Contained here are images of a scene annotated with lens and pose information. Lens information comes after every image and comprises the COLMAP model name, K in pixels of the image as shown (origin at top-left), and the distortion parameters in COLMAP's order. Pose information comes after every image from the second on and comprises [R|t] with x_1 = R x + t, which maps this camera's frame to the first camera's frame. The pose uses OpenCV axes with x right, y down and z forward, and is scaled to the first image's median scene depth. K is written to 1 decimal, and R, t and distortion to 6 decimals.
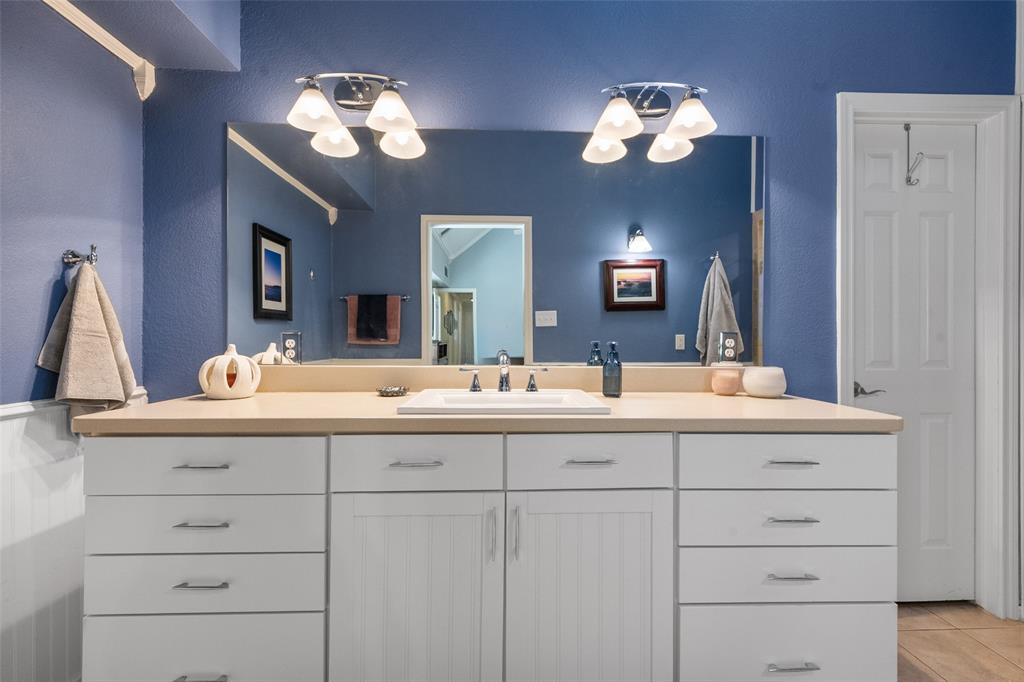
lens RADIAL K [[458.1, 0, 512.8], [0, 458.1, 337.7], [0, 0, 1]] dist [-0.002325, -0.000654]
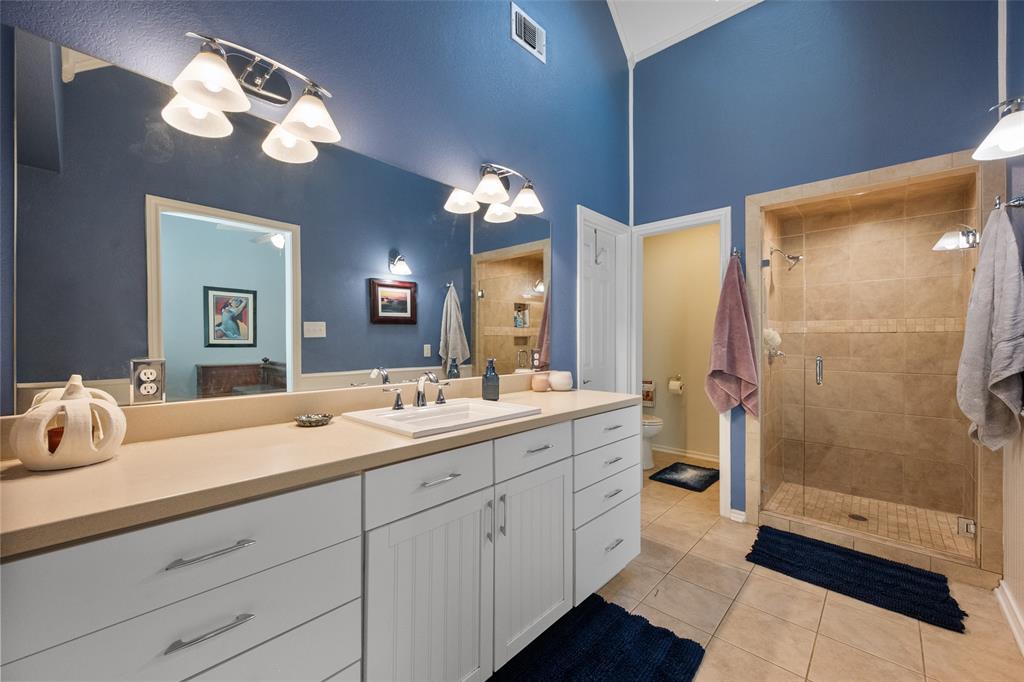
lens RADIAL K [[410.6, 0, 507.5], [0, 410.6, 340.0], [0, 0, 1]] dist [0.000553, 0.000154]
pose [[0.705343, -0.000499, 0.708866, -0.275988], [-0.002023, 0.999994, 0.002717, -0.023105], [-0.708863, -0.003351, 0.705338, 0.063306]]
